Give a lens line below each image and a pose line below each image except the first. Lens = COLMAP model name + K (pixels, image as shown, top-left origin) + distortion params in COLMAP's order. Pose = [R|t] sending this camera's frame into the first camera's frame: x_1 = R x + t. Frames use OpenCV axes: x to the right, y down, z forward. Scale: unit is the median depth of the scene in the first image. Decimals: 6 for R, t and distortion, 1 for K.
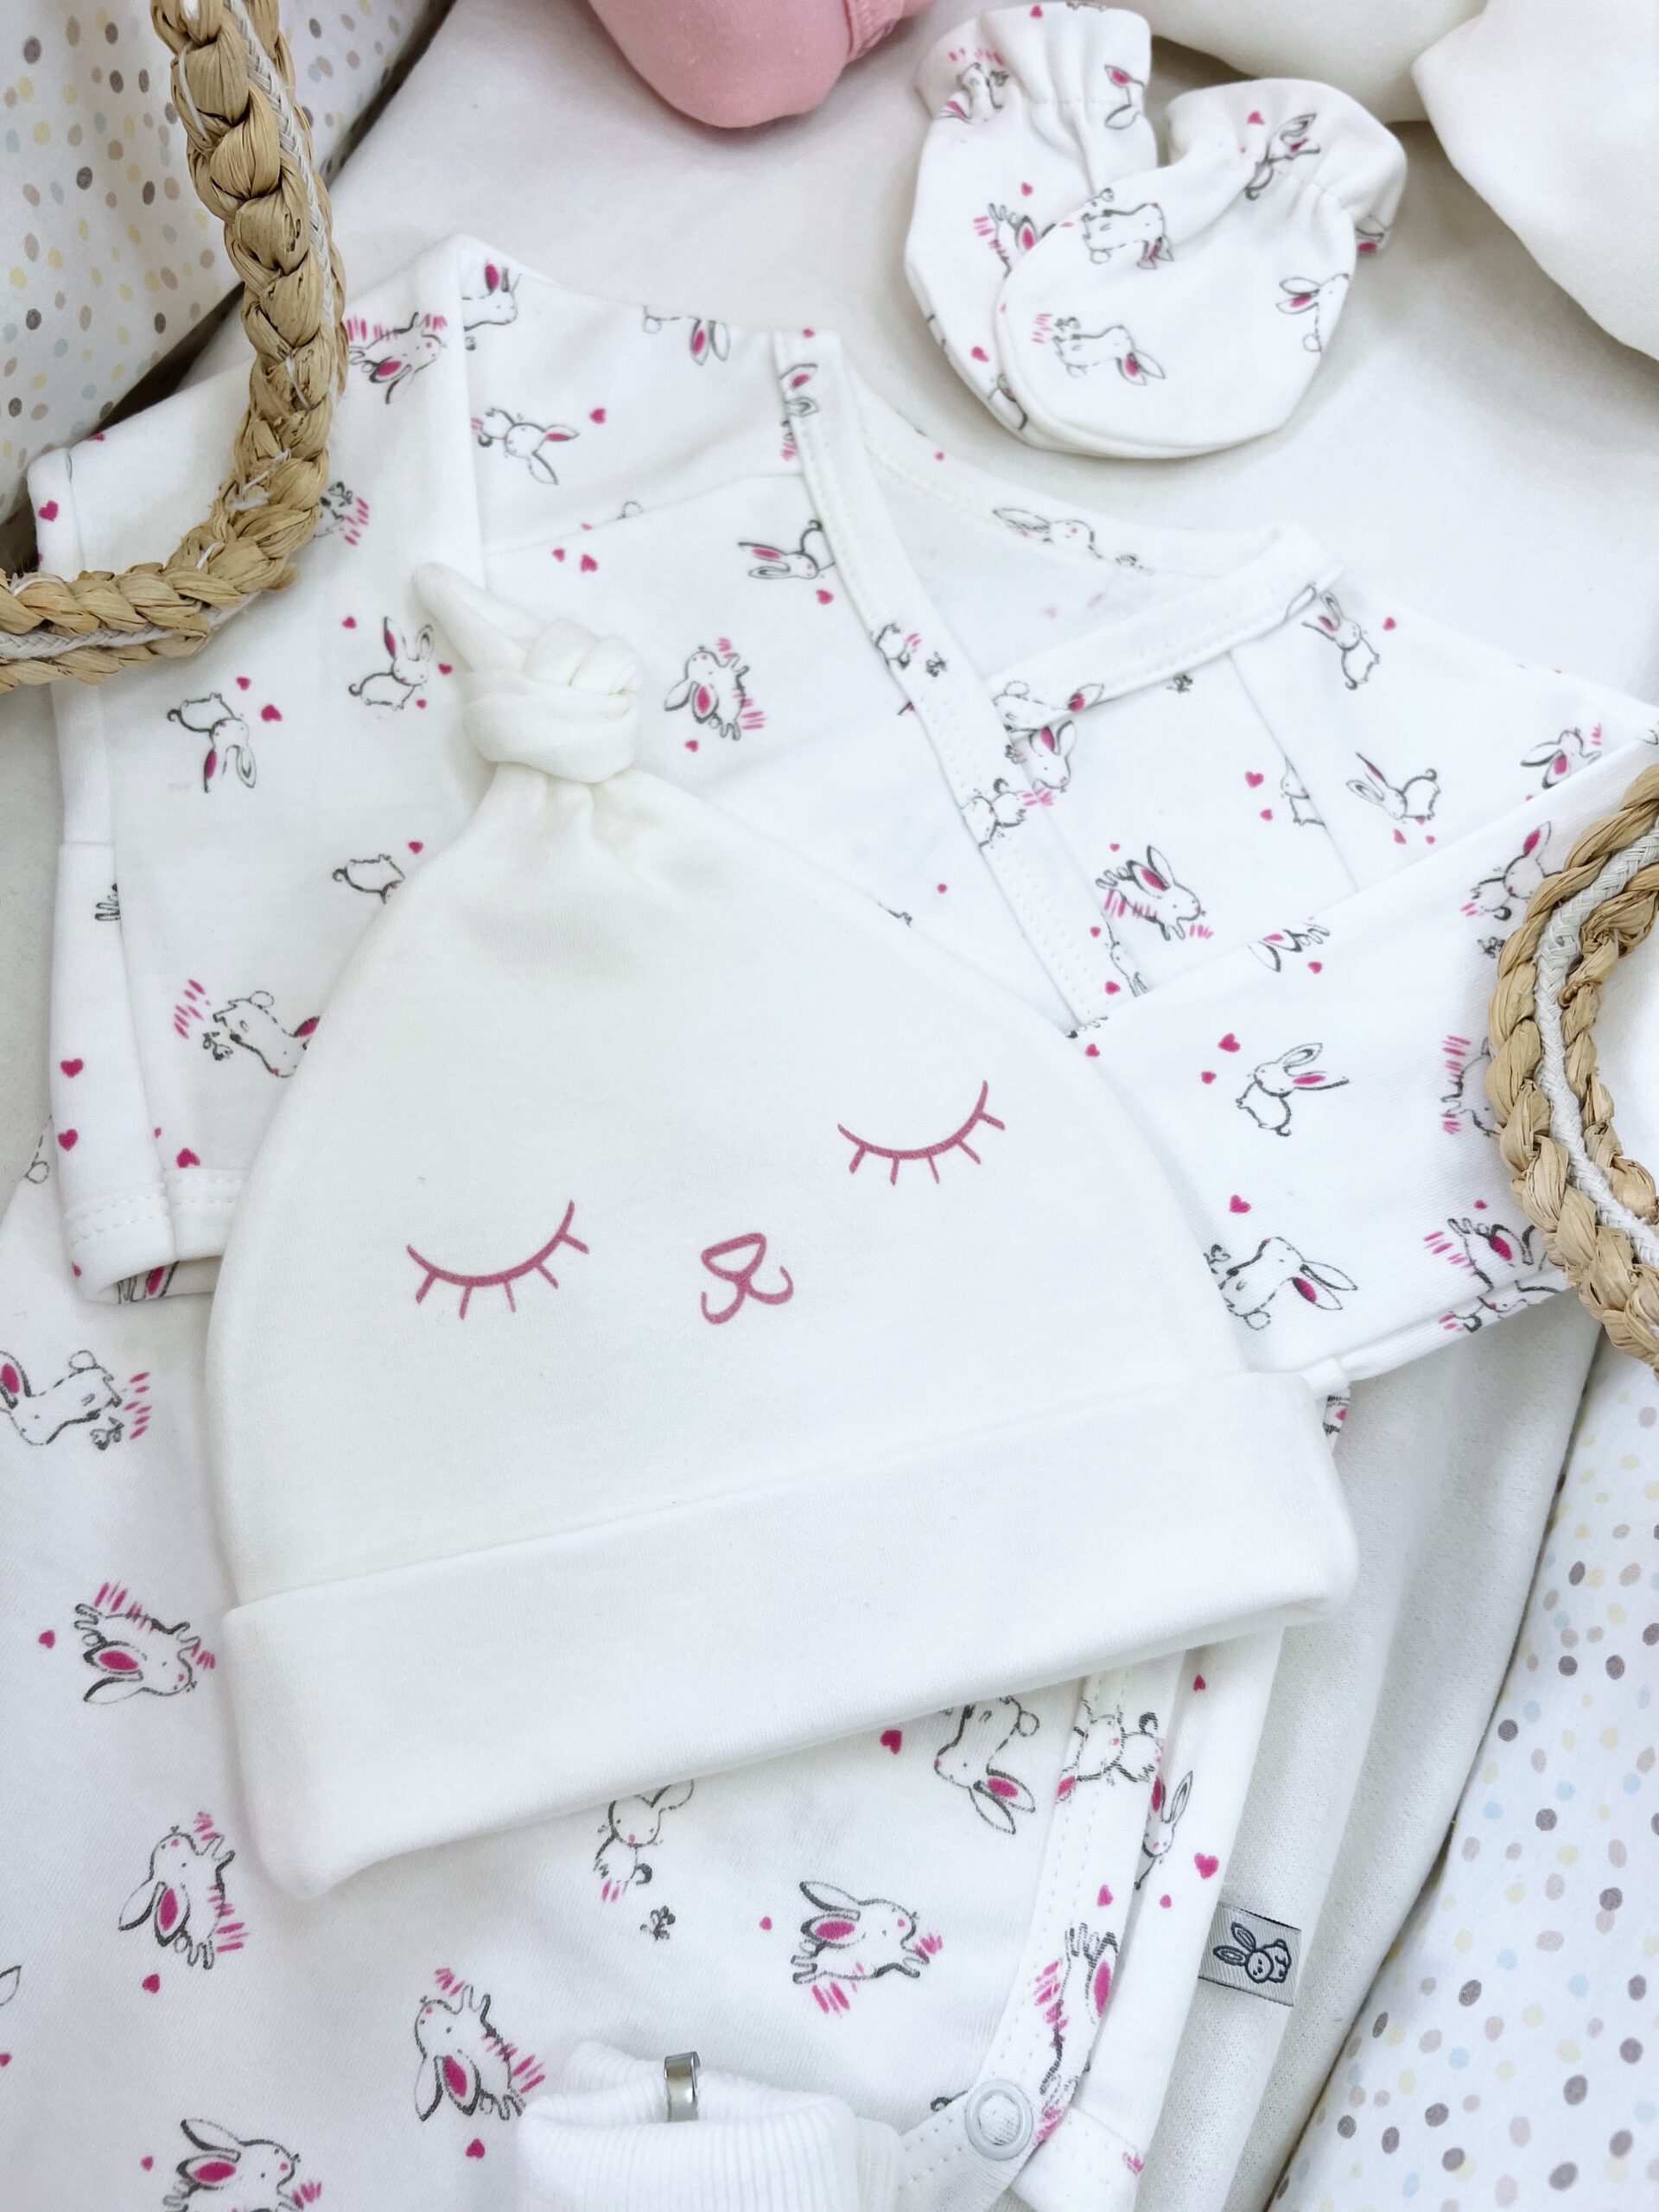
lens RADIAL K [[1826.7, 0, 829.5], [0, 1826.7, 1106.0], [0, 0, 1]] dist [0.002407, -0.013117]
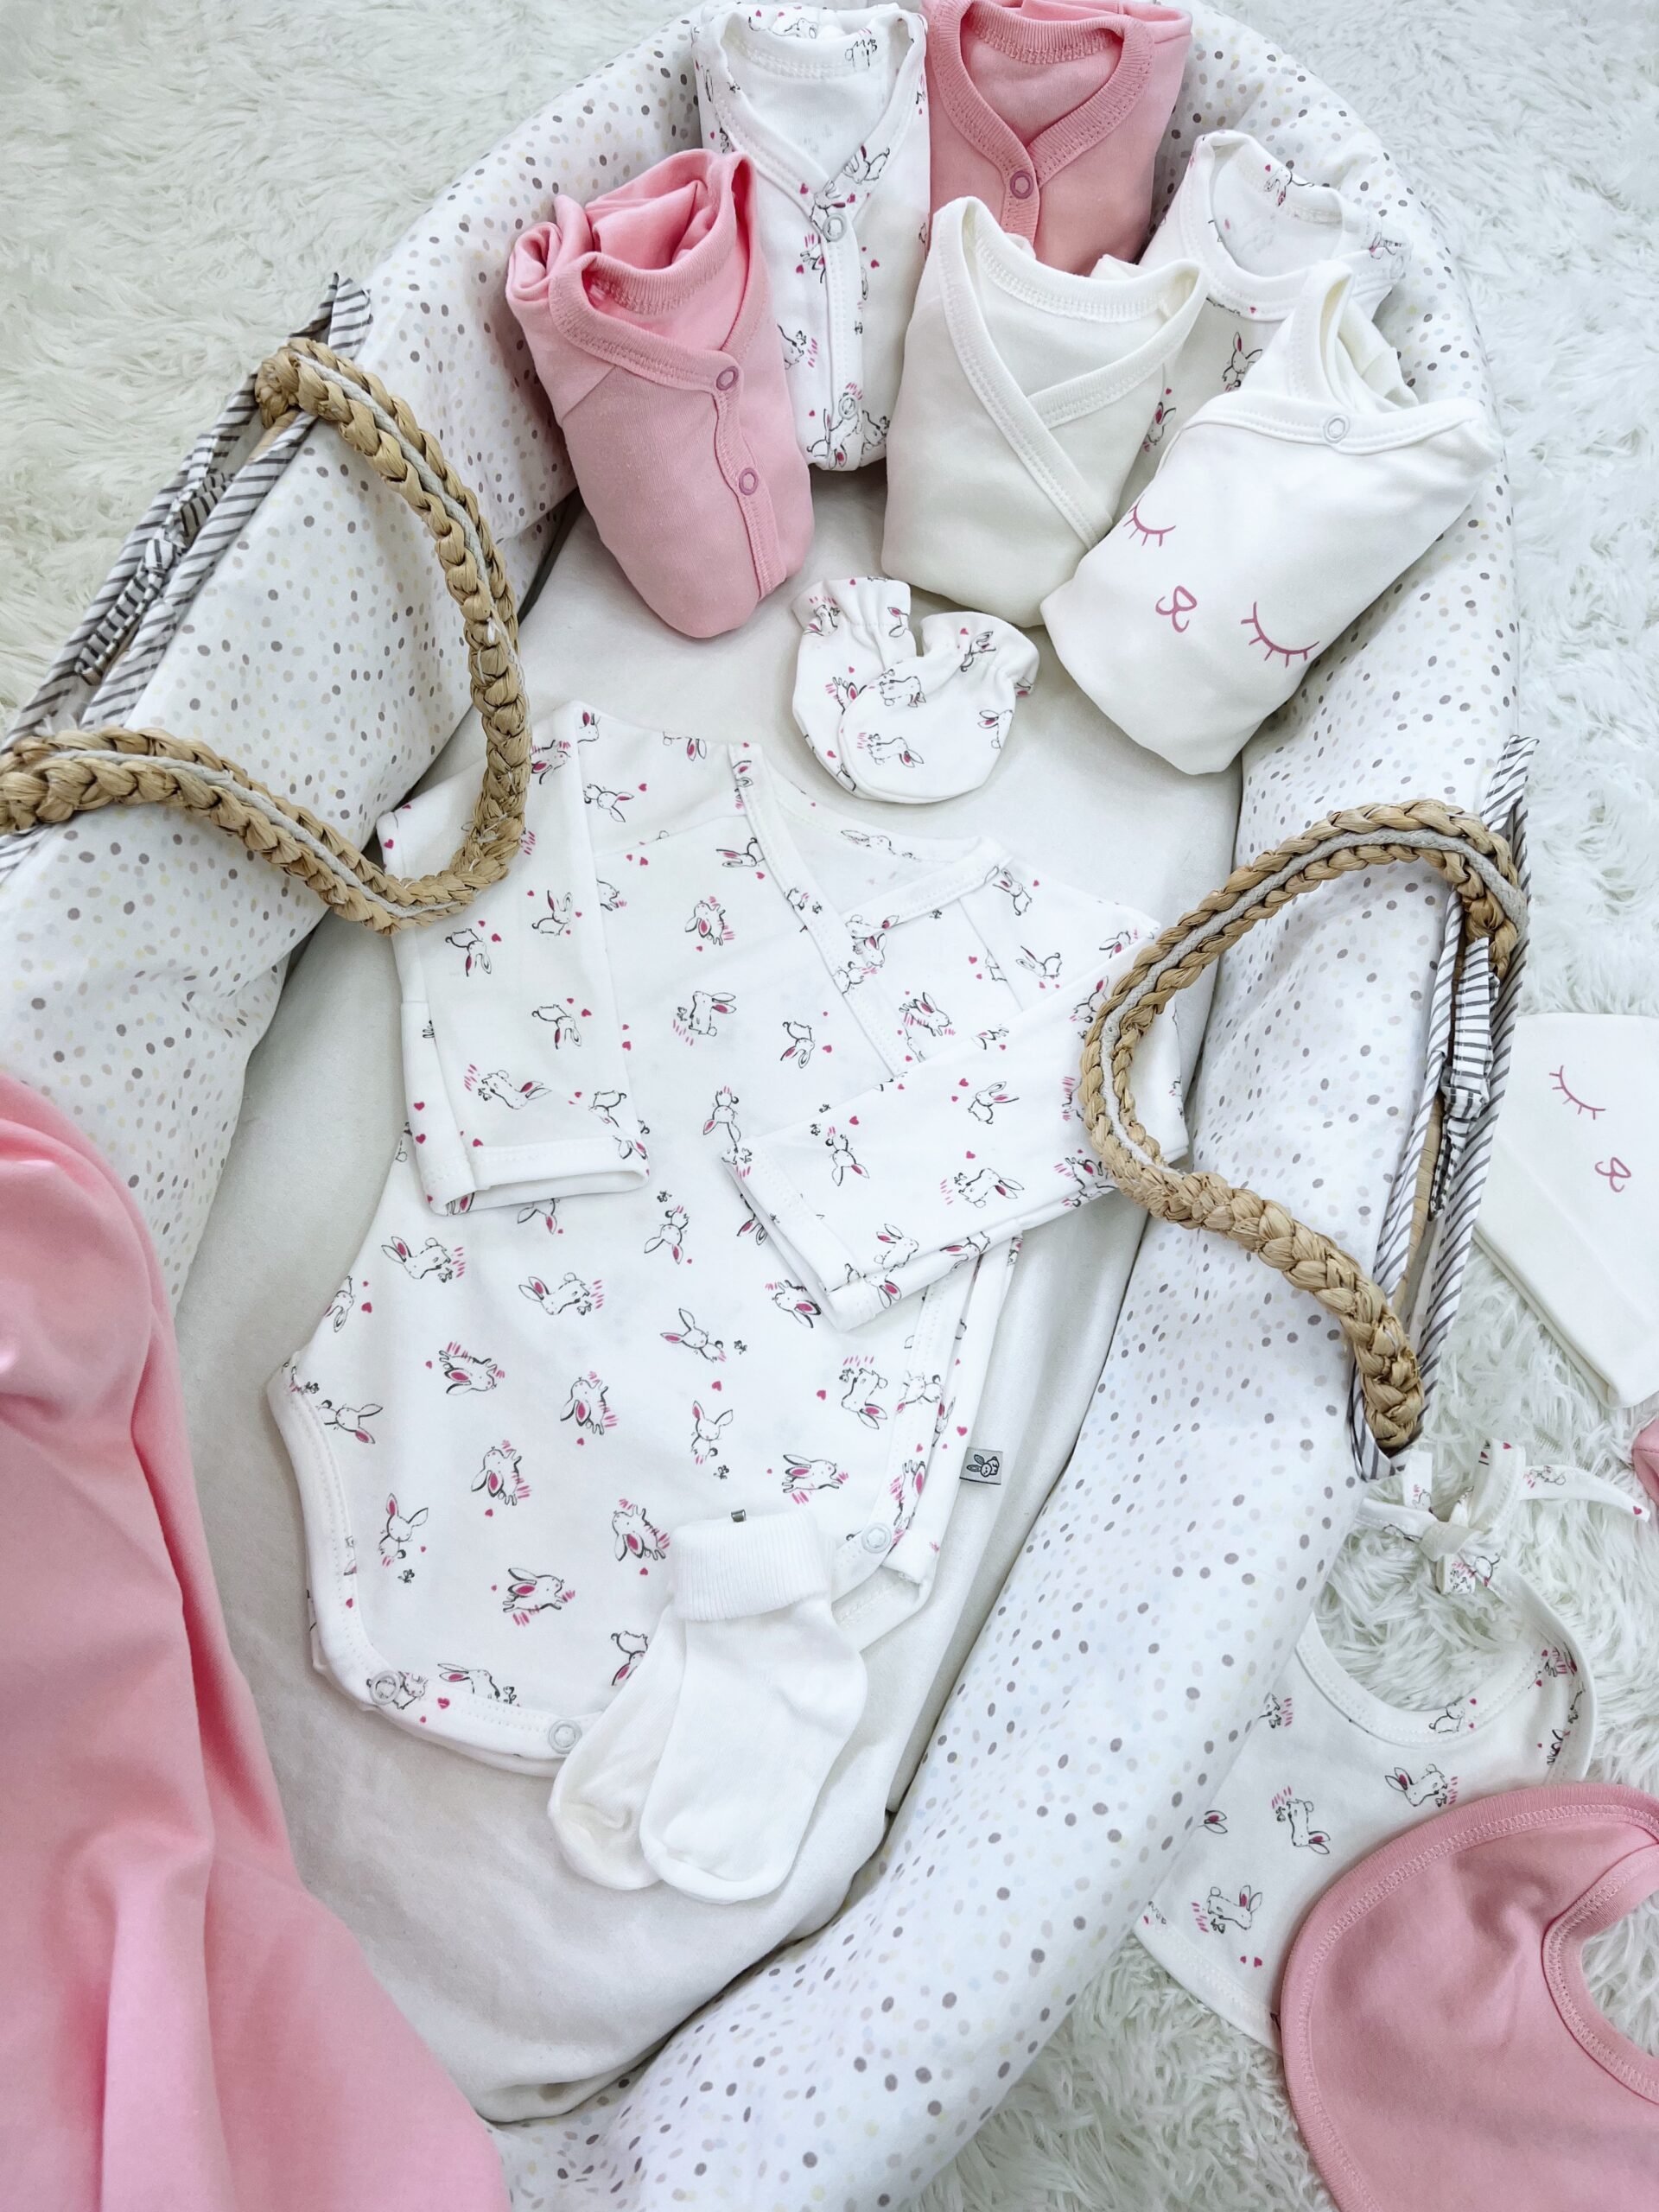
lens RADIAL K [[1790.5, 0, 829.5], [0, 1790.5, 1106.0], [0, 0, 1]] dist [0.038138, -0.078372]
pose [[0.995397, -0.028713, 0.091436, -0.120205], [0.037699, 0.994461, -0.098115, 0.180627], [-0.088112, 0.101110, 0.990966, -0.988232]]
